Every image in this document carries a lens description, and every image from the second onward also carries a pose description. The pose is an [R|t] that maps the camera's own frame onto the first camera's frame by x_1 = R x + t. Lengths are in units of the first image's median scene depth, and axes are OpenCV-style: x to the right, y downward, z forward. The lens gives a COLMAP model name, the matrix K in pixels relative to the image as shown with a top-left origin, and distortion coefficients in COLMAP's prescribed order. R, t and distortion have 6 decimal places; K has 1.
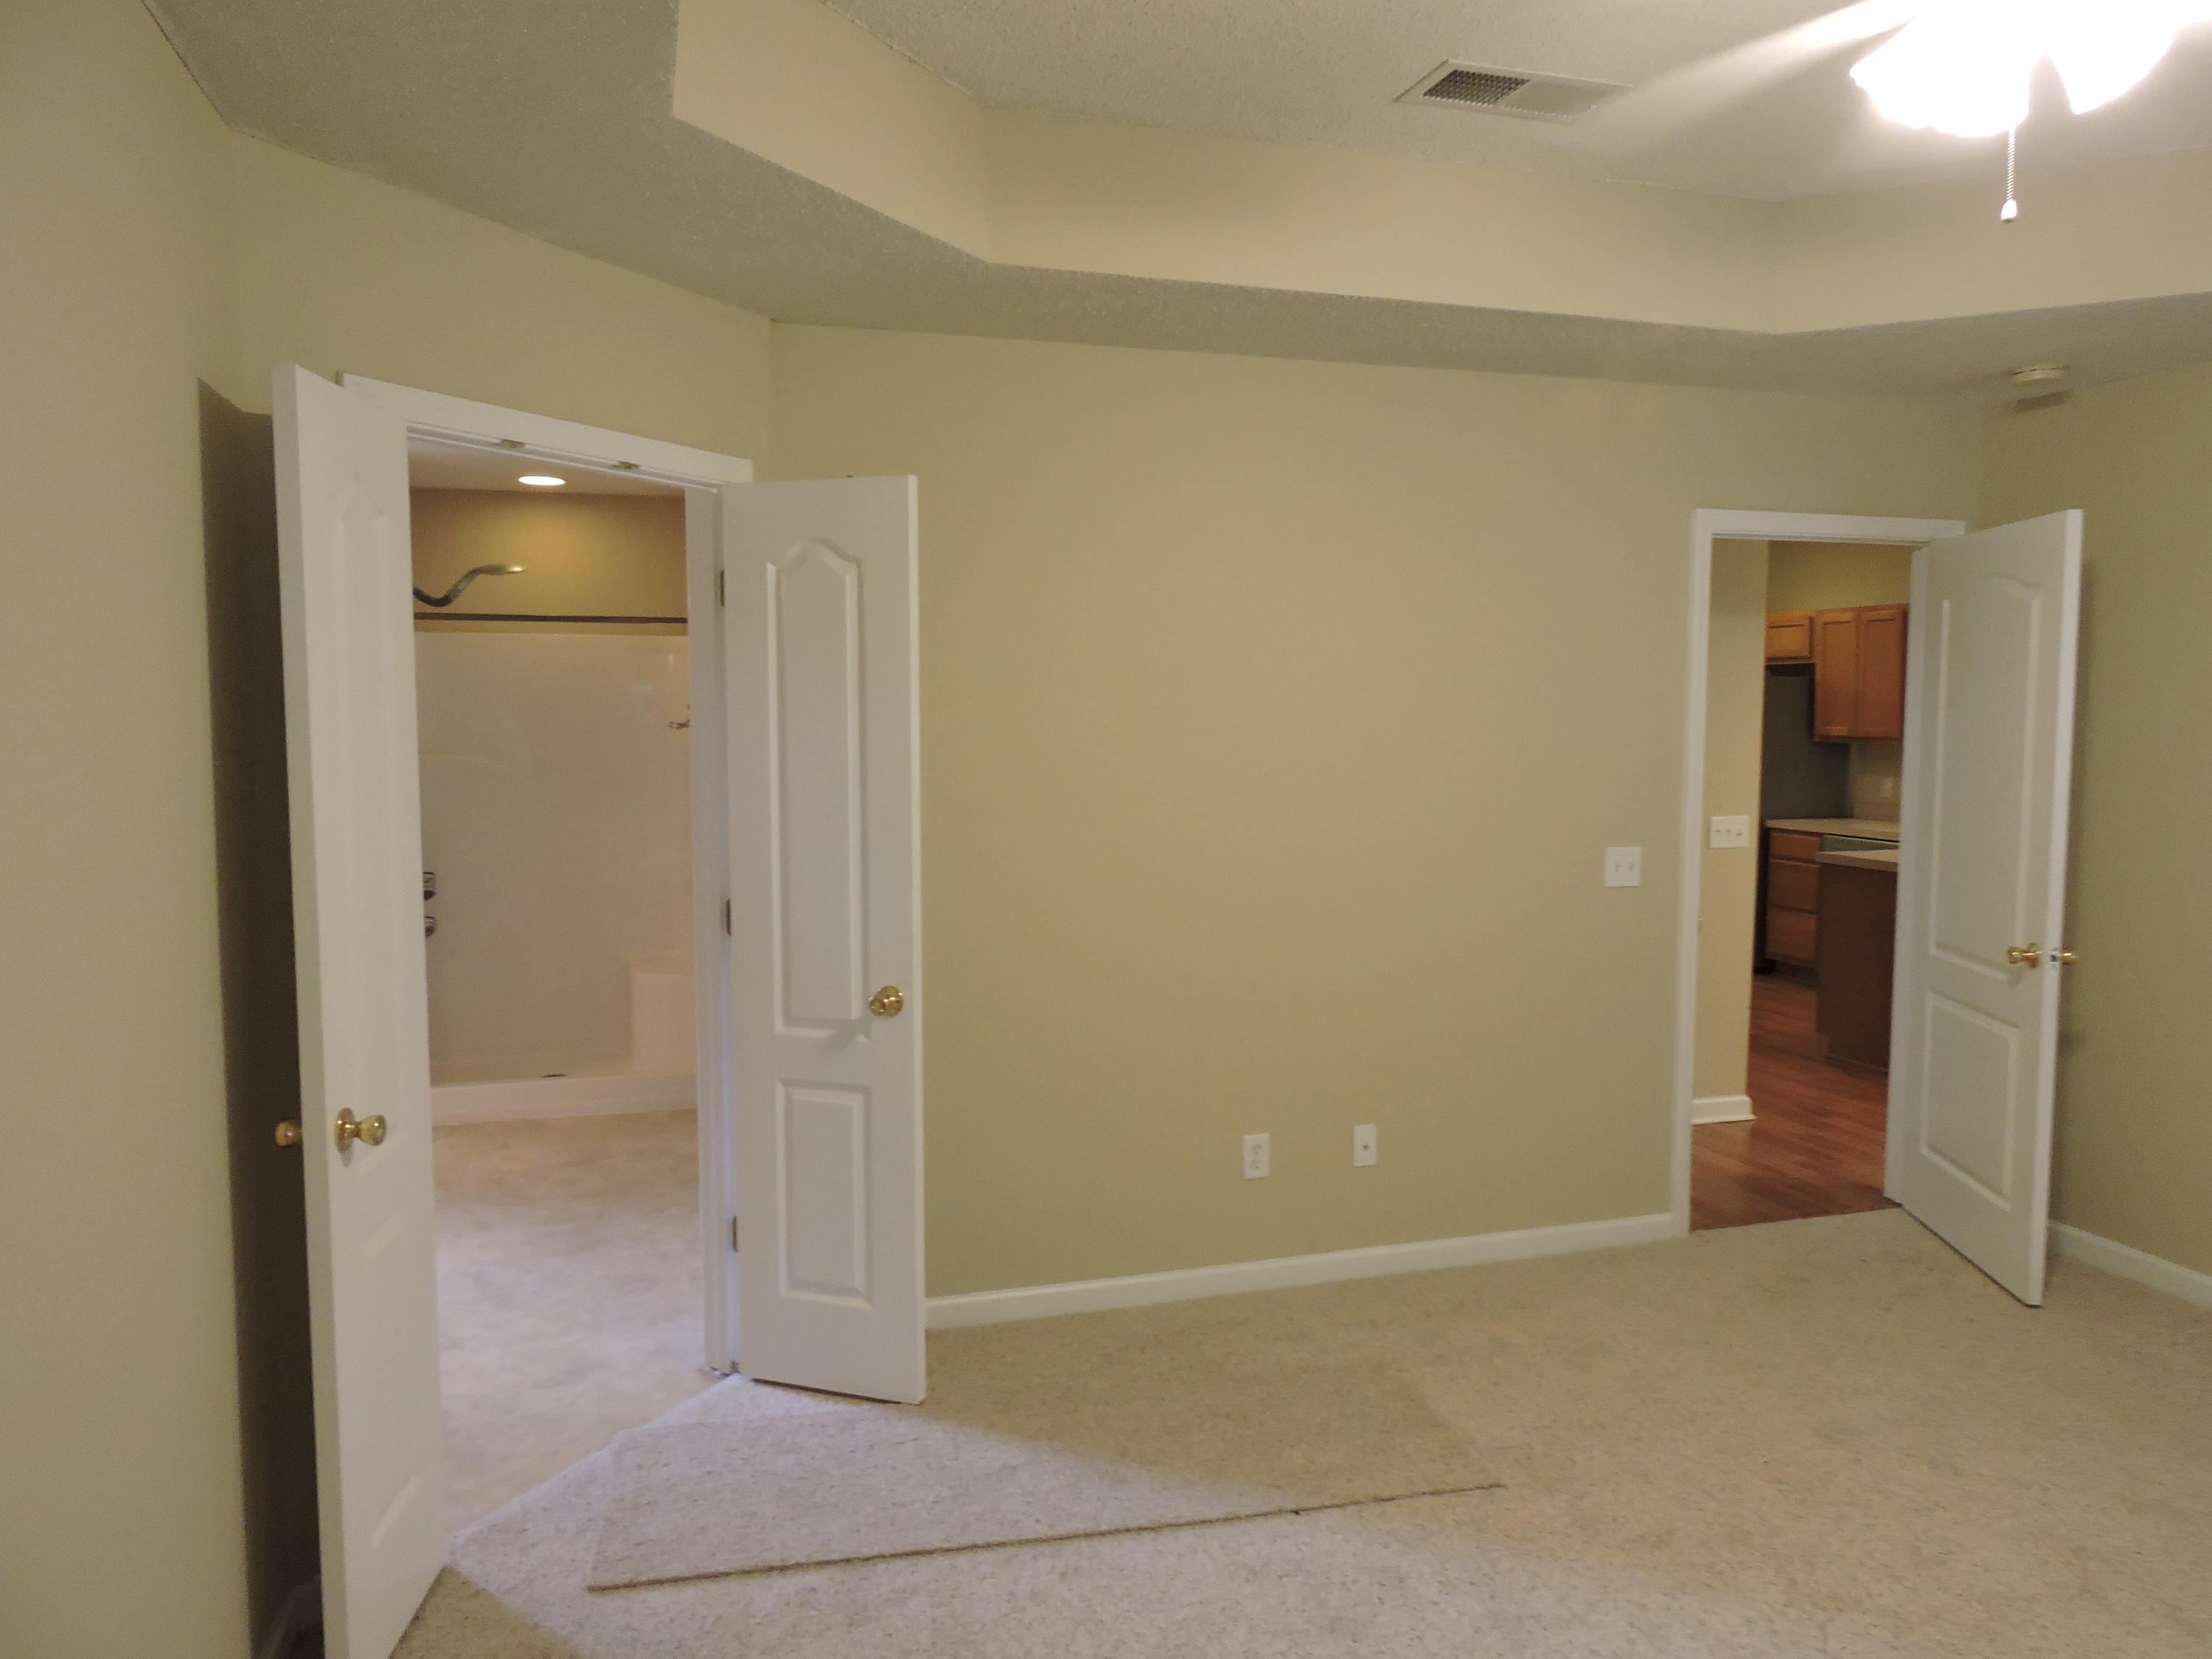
lens RADIAL K [[1582.7, 0, 1112.1], [0, 1582.7, 830.3], [0, 0, 1]] dist [0.006386, -0.009932]
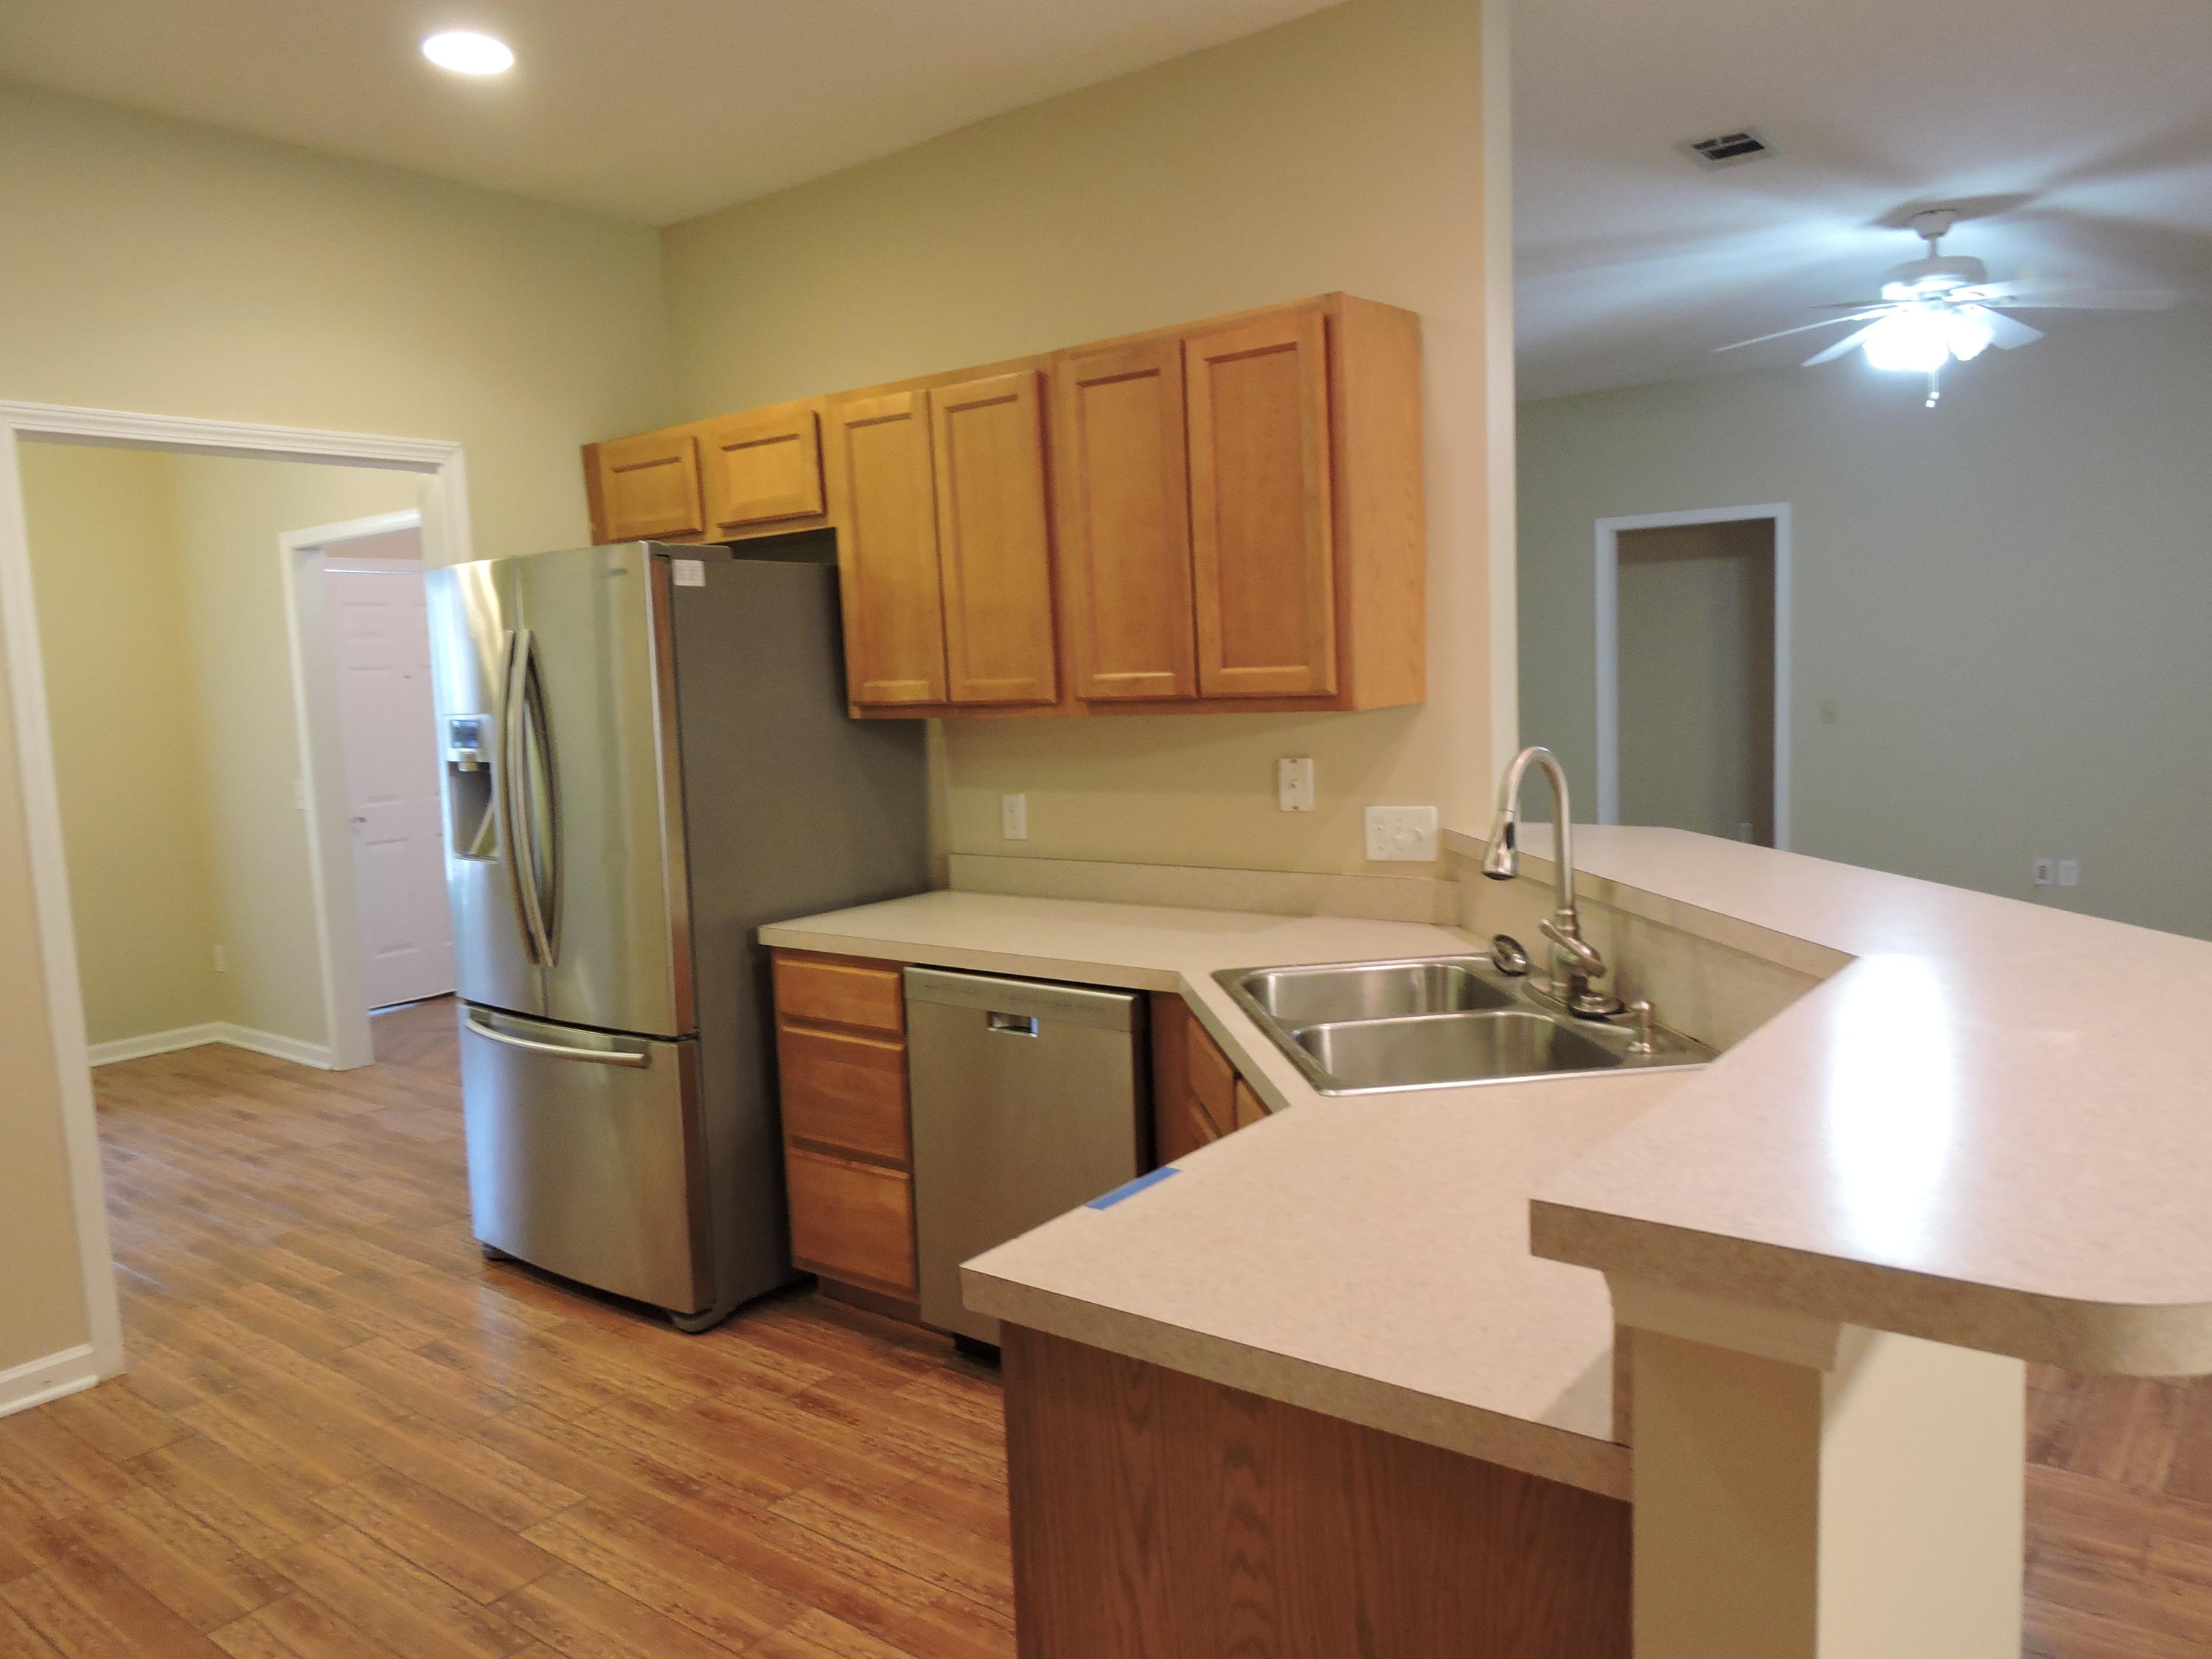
lens RADIAL K [[1582.7, 0, 1112.1], [0, 1582.7, 830.3], [0, 0, 1]] dist [0.006386, -0.009932]
pose [[0.825093, -0.092116, 0.557438, 0.268953], [0.089160, 0.995486, 0.032533, -0.035016], [-0.557918, 0.022858, 0.829581, 0.625679]]
